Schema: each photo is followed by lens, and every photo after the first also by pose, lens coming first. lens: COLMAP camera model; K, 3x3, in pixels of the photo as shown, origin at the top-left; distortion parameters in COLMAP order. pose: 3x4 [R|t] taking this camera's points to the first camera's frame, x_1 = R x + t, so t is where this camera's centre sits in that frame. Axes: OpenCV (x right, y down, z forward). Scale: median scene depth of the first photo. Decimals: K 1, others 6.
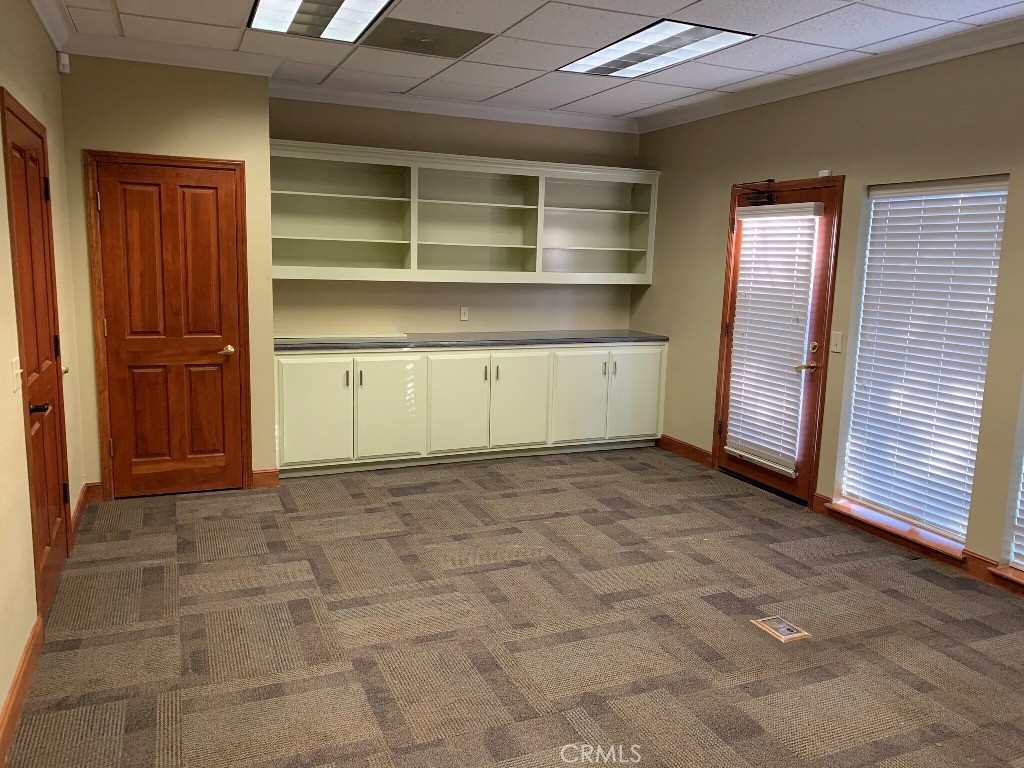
lens RADIAL K [[780.1, 0, 512.6], [0, 780.1, 383.5], [0, 0, 1]] dist [0.001558, 0.000618]
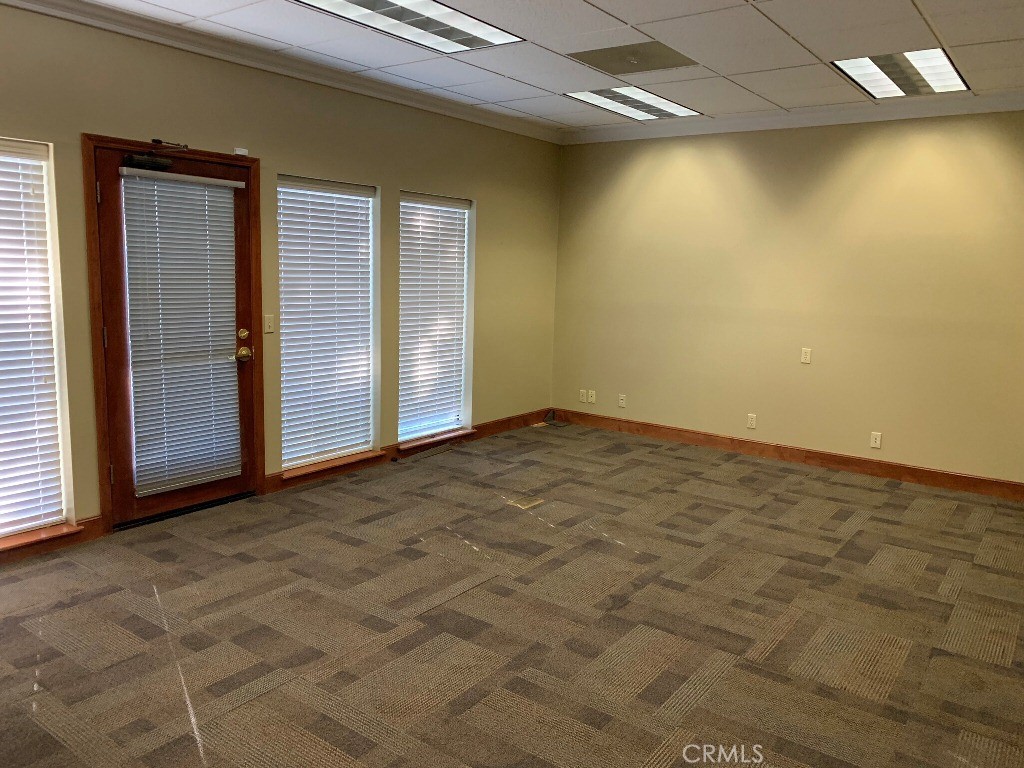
lens RADIAL K [[780.1, 0, 513.1], [0, 780.1, 382.5], [0, 0, 1]] dist [0.001558, 0.000618]
pose [[-0.496701, -0.167836, 0.851539, -0.591784], [0.102572, 0.962897, 0.249615, -0.189922], [-0.861839, 0.211328, -0.461057, 1.144953]]
